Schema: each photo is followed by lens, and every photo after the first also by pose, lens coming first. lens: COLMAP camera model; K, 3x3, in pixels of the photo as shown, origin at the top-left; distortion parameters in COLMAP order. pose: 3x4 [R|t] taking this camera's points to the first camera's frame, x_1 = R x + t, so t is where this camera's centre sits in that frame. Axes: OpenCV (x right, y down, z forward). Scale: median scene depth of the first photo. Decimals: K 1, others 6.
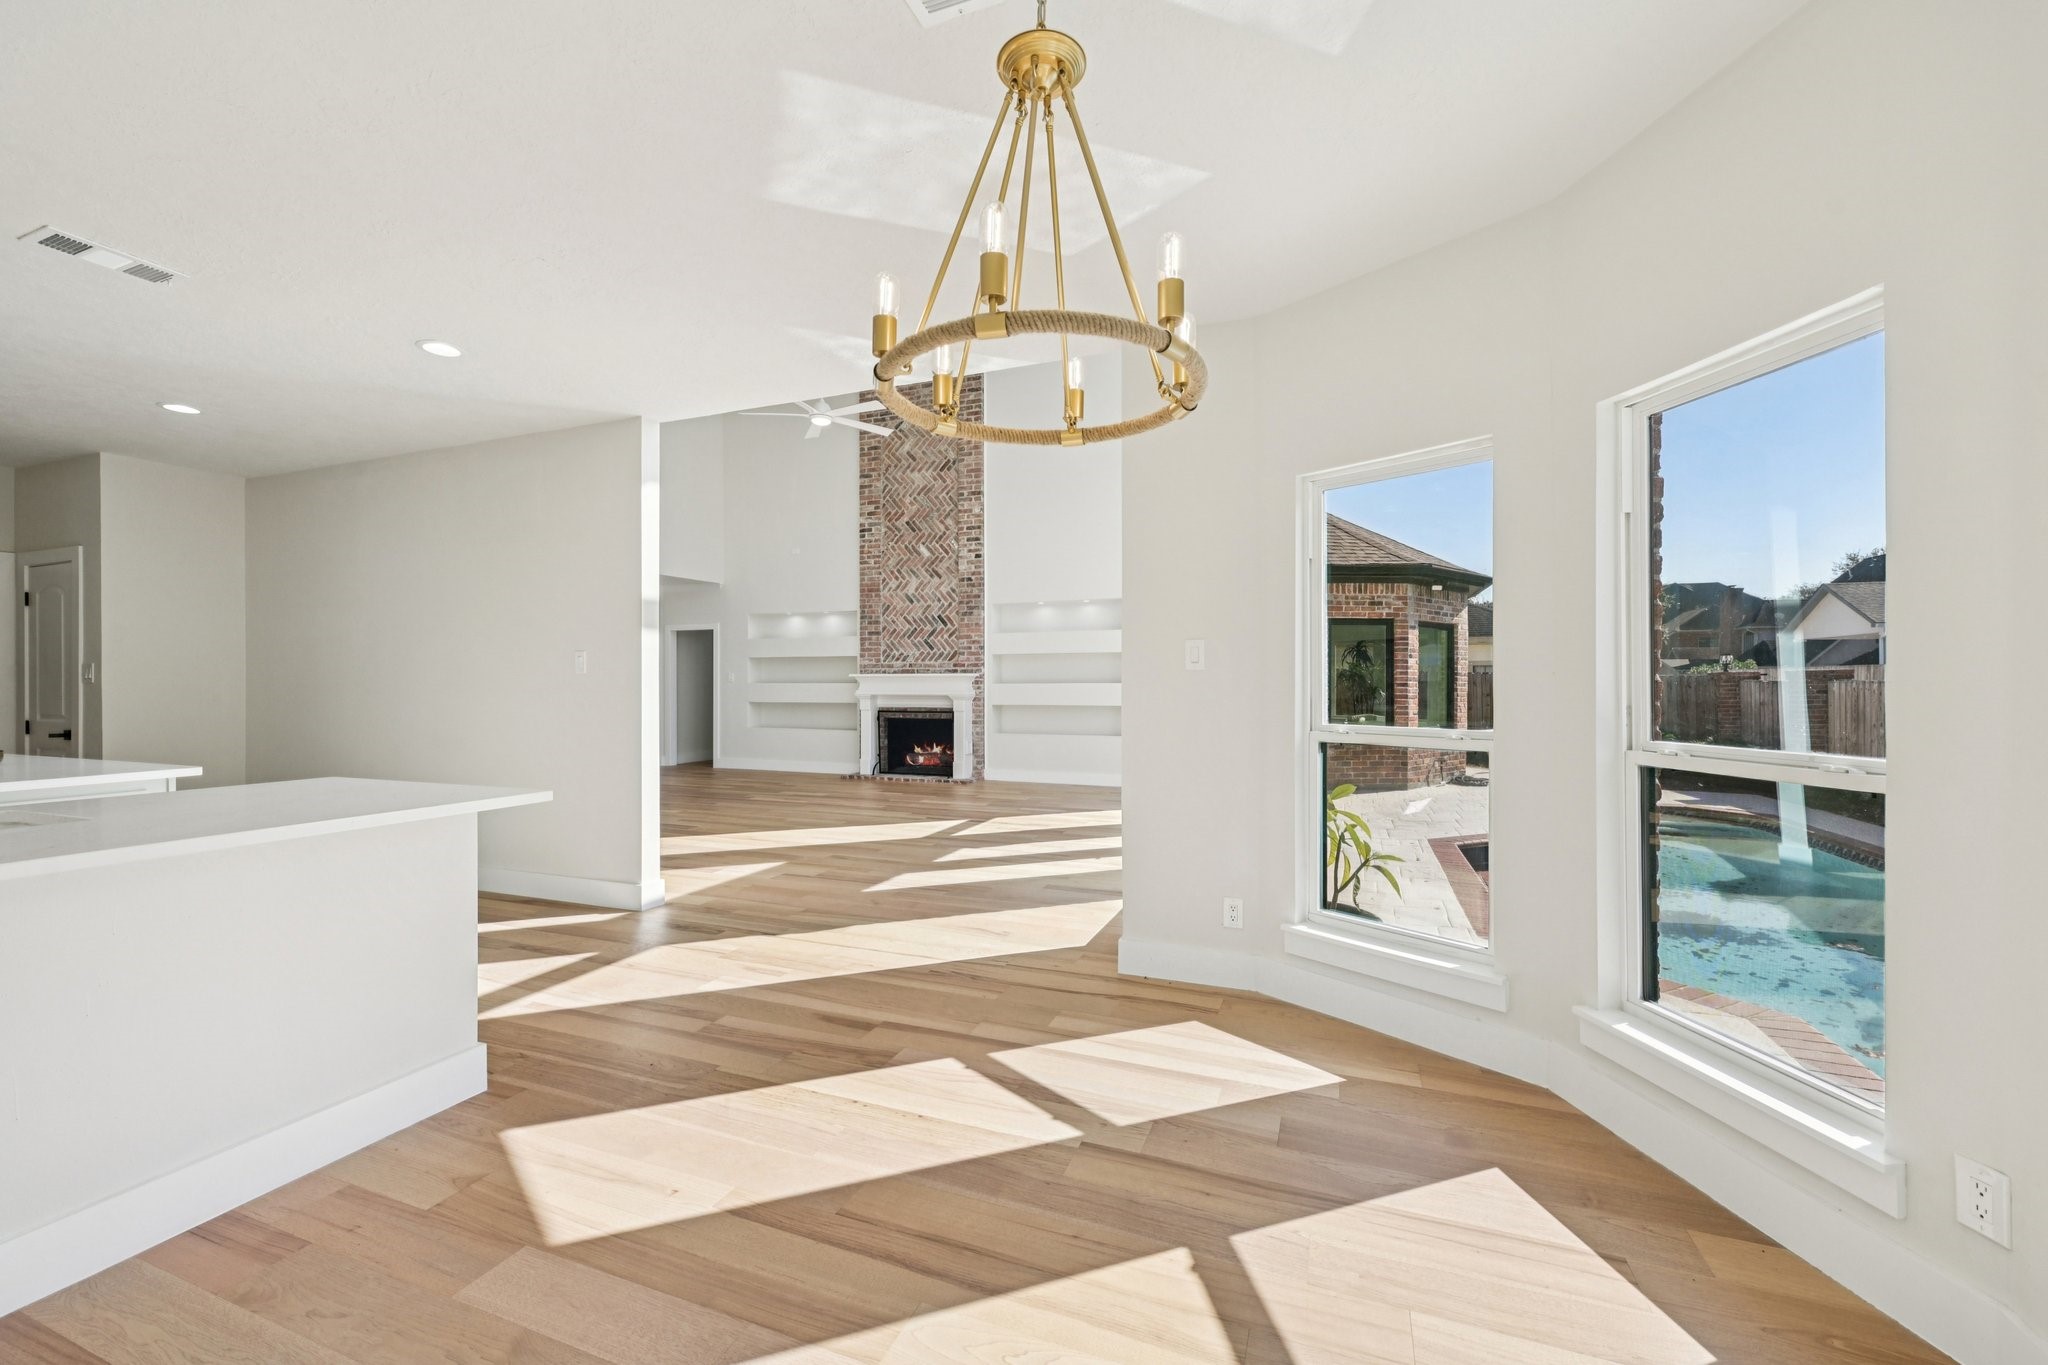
lens RADIAL K [[817.2, 0, 1025.0], [0, 817.2, 685.4], [0, 0, 1]] dist [-0.000037, 0.000406]
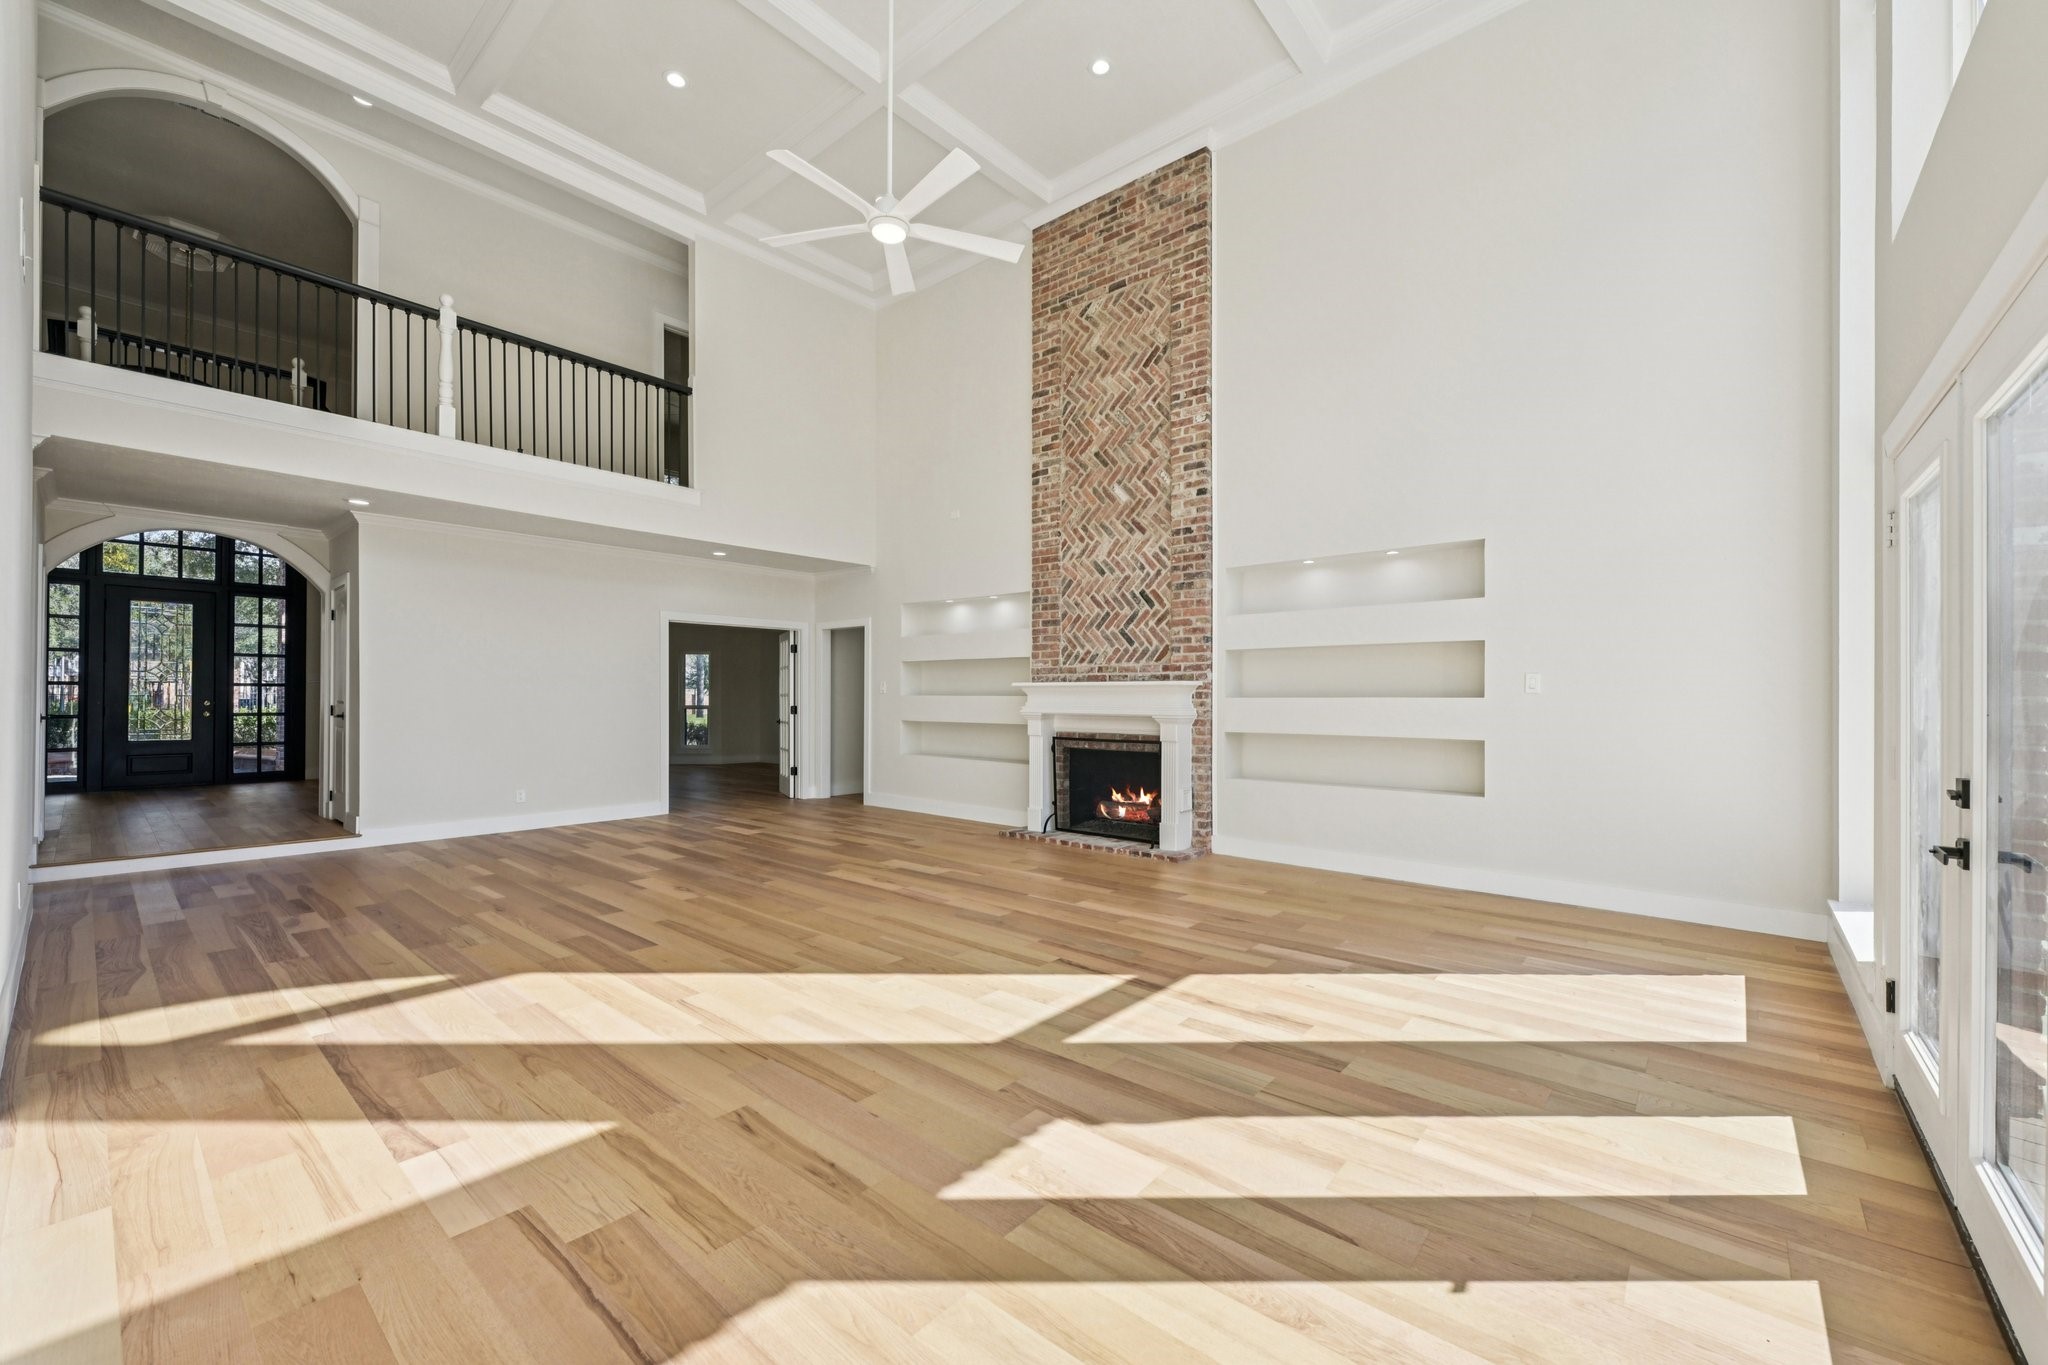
lens RADIAL K [[817.2, 0, 1040.2], [0, 817.2, 686.8], [0, 0, 1]] dist [-0.000037, 0.000406]
pose [[0.949324, 0.000624, -0.314299, 0.021357], [-0.006018, 0.999851, -0.016189, 0.000650], [0.314242, 0.017260, 0.949186, 0.371472]]
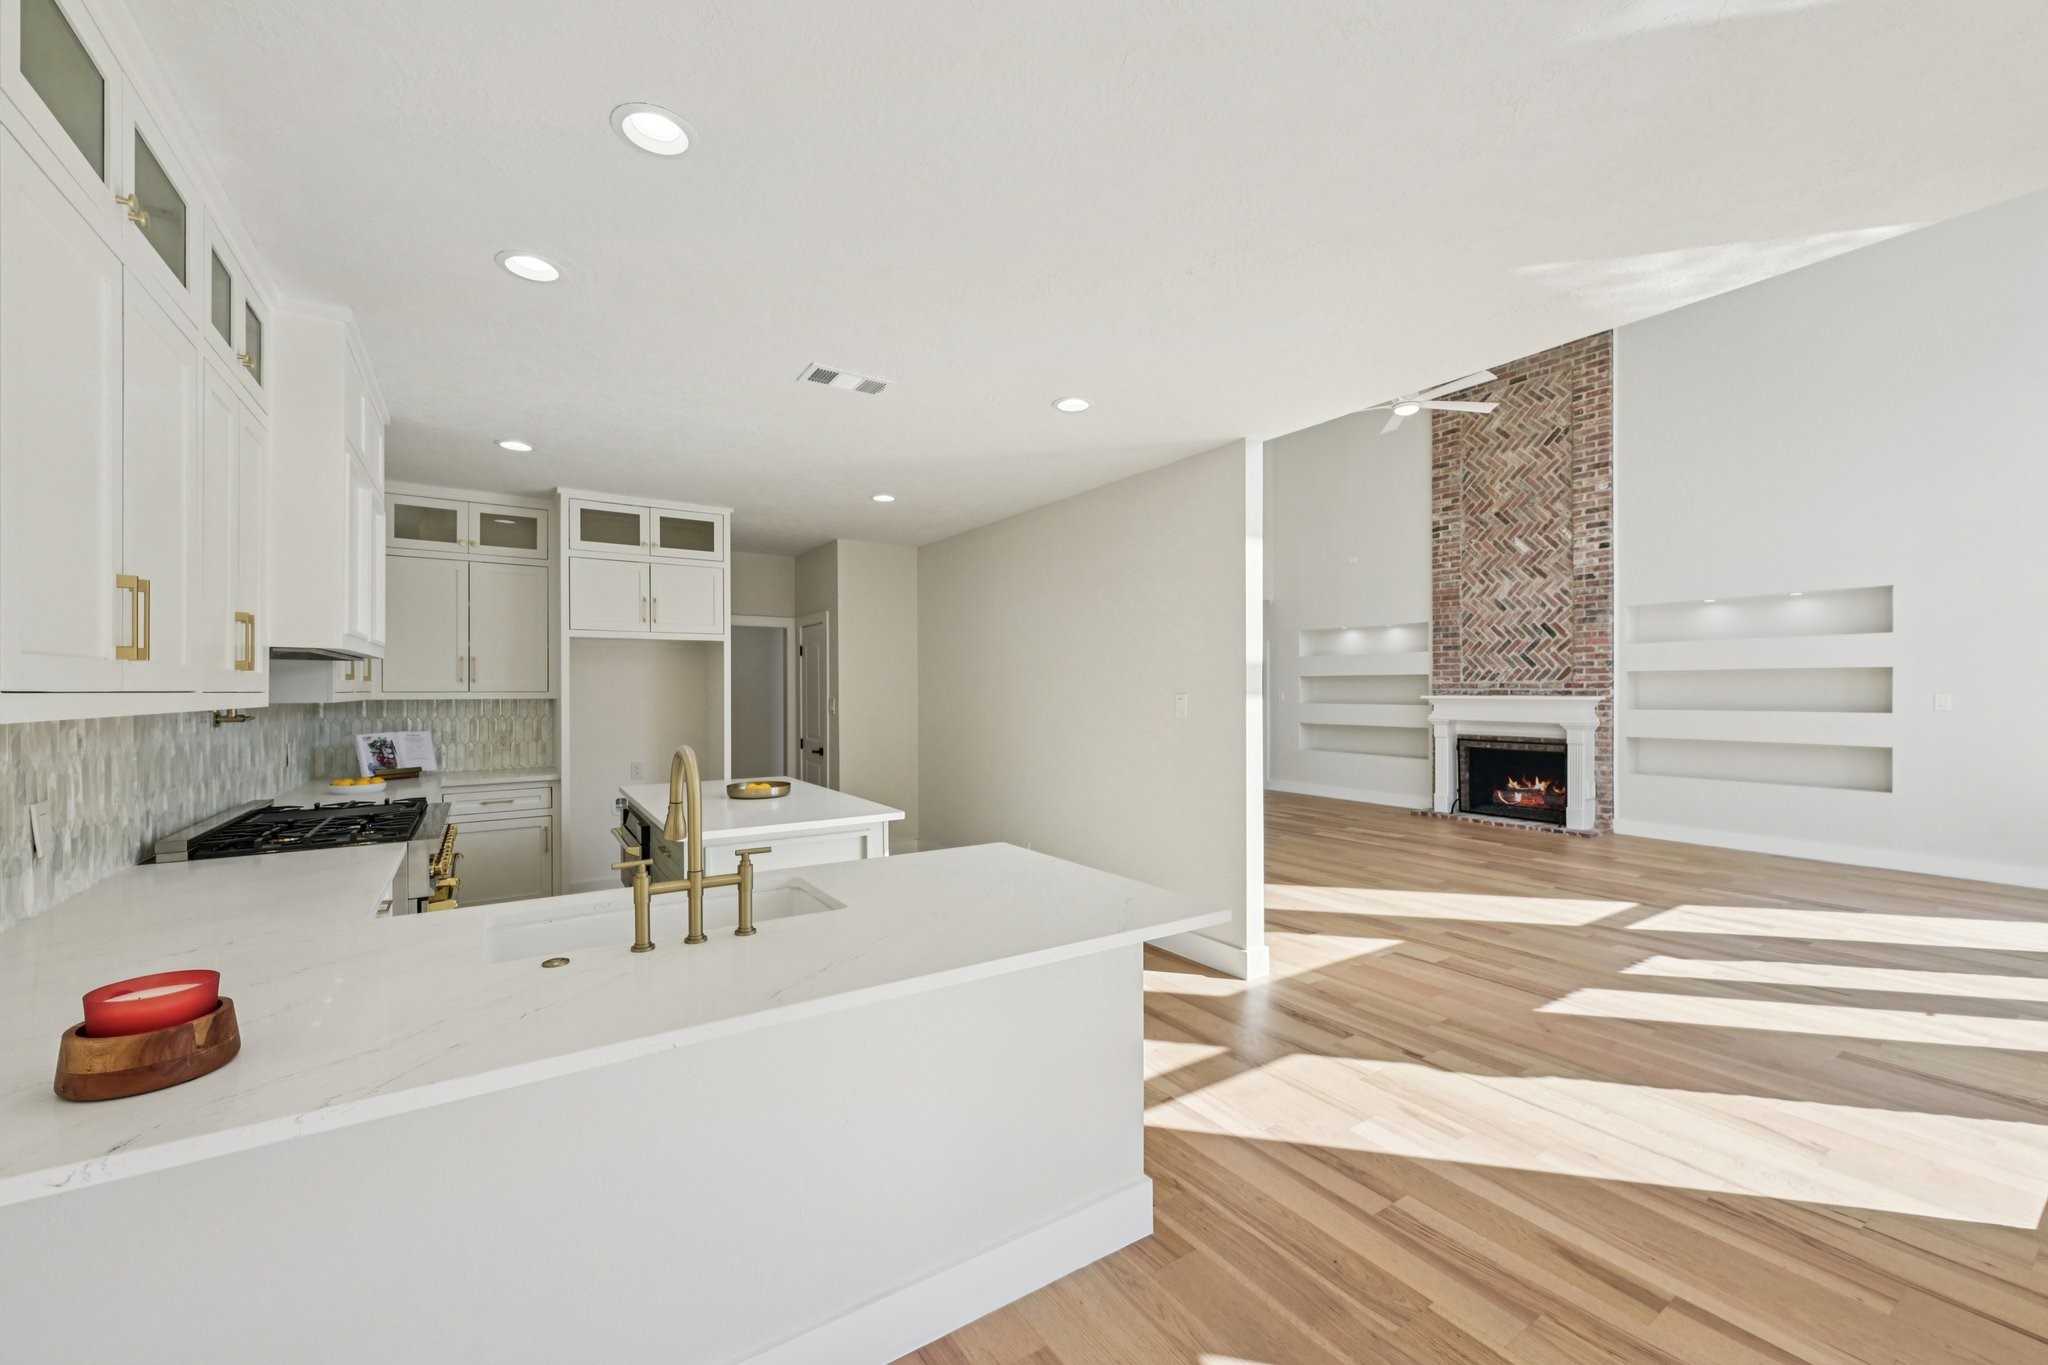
lens RADIAL K [[817.2, 0, 1033.9], [0, 817.2, 691.0], [0, 0, 1]] dist [-0.000037, 0.000406]
pose [[0.824237, -0.001768, -0.566242, -0.063837], [0.002149, 0.999998, 0.000006, -0.020430], [0.566240, -0.001222, 0.824239, 0.049523]]
